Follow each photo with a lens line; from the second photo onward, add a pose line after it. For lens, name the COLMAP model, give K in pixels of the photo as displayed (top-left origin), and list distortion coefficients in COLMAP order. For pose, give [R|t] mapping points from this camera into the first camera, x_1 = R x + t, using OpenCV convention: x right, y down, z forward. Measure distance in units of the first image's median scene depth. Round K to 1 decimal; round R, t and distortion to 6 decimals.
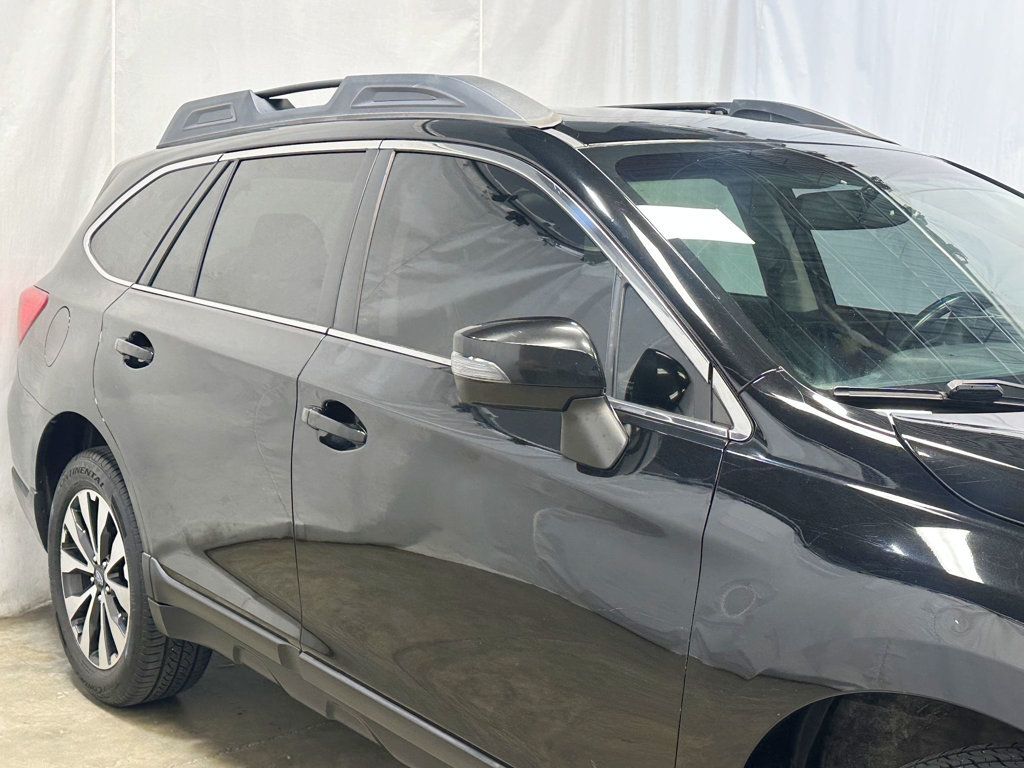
lens RADIAL K [[1348.8, 0, 512.0], [0, 1348.8, 384.0], [0, 0, 1]] dist [0.105561, -0.051512]
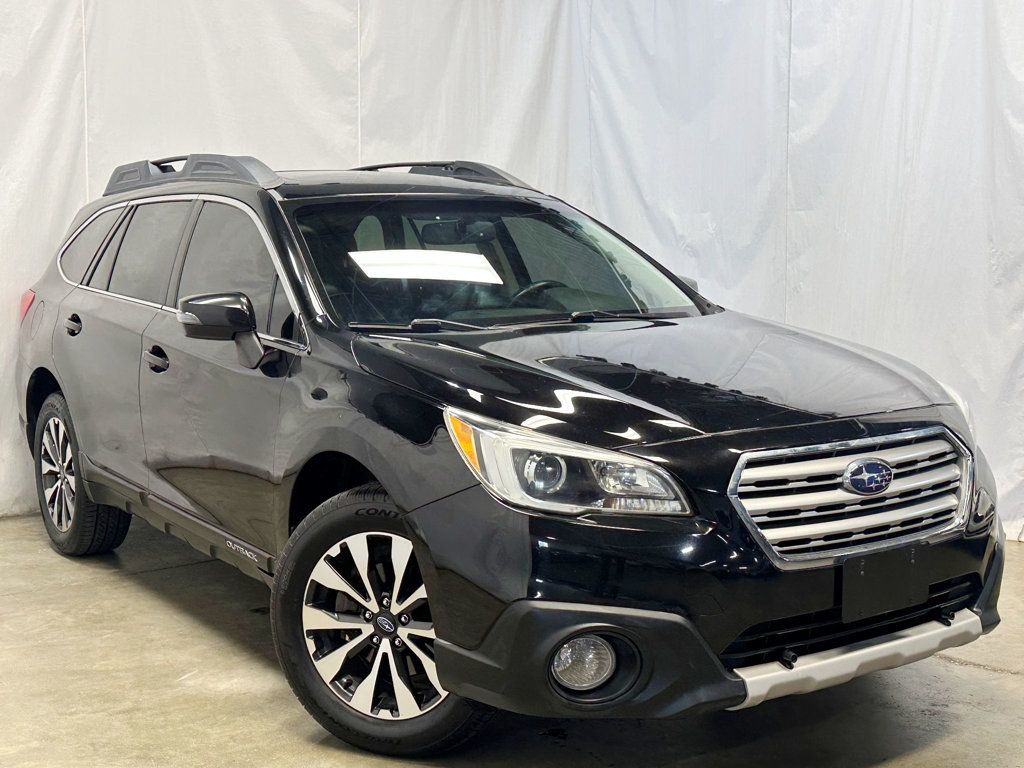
lens RADIAL K [[1337.4, 0, 512.0], [0, 1337.4, 384.0], [0, 0, 1]] dist [0.140734, -0.038199]
pose [[0.997138, -0.014135, -0.074267, 0.337513], [0.013526, 0.999871, -0.008700, 0.061719], [0.074380, 0.007671, 0.997200, -0.526517]]
